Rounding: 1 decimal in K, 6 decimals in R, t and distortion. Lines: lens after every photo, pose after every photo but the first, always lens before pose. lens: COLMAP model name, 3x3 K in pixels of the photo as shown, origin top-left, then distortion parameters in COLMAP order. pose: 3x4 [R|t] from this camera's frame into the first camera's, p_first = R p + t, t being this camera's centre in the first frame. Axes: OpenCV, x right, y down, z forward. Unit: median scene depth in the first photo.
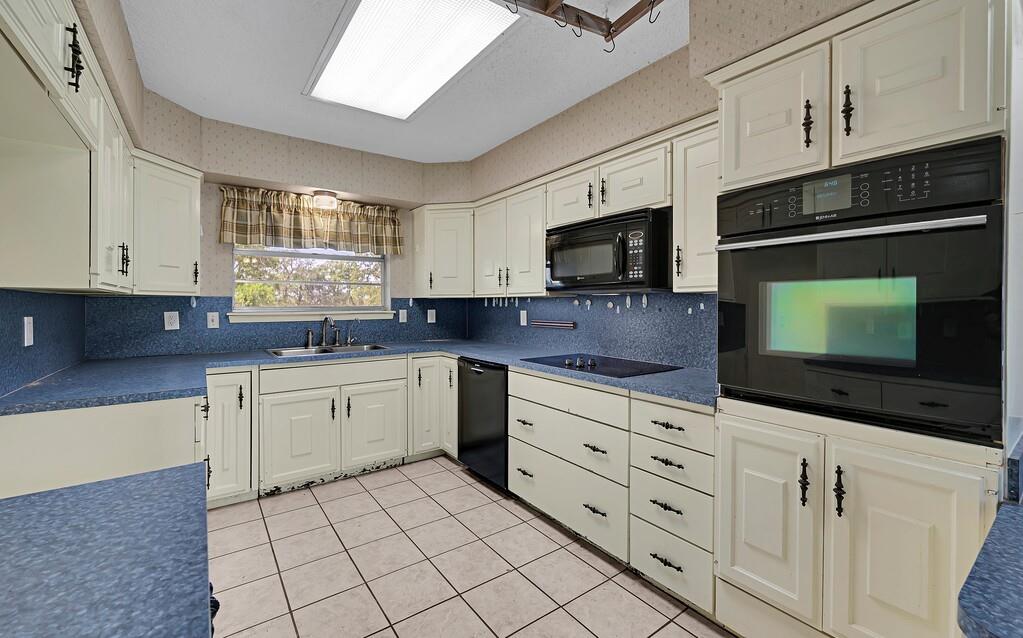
lens RADIAL K [[417.9, 0, 493.5], [0, 417.9, 307.0], [0, 0, 1]] dist [0.000532, -0.000053]
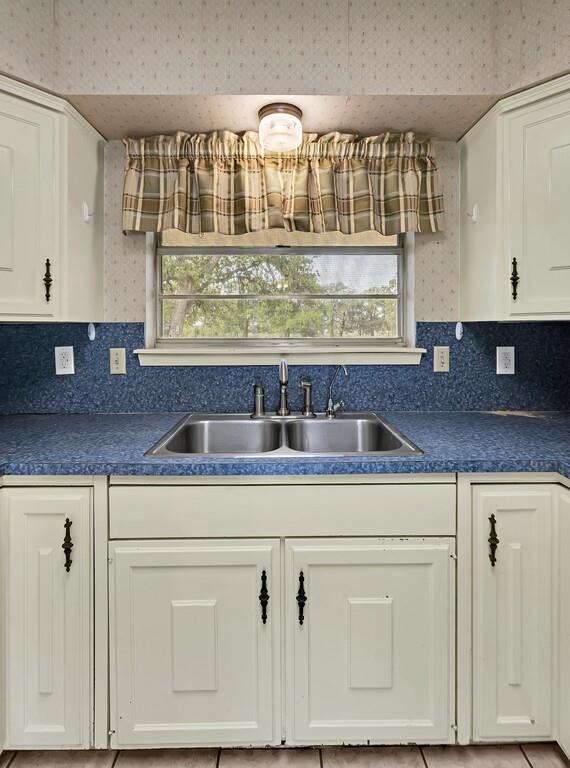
lens RADIAL K [[381.8, 0, 283.2], [0, 381.8, 330.4], [0, 0, 1]] dist [0.001071, -0.000025]
pose [[0.830242, 0.003485, -0.557392, -0.150788], [-0.003195, 0.999994, 0.001493, -0.014815], [0.557394, 0.000542, 0.830248, 0.652559]]
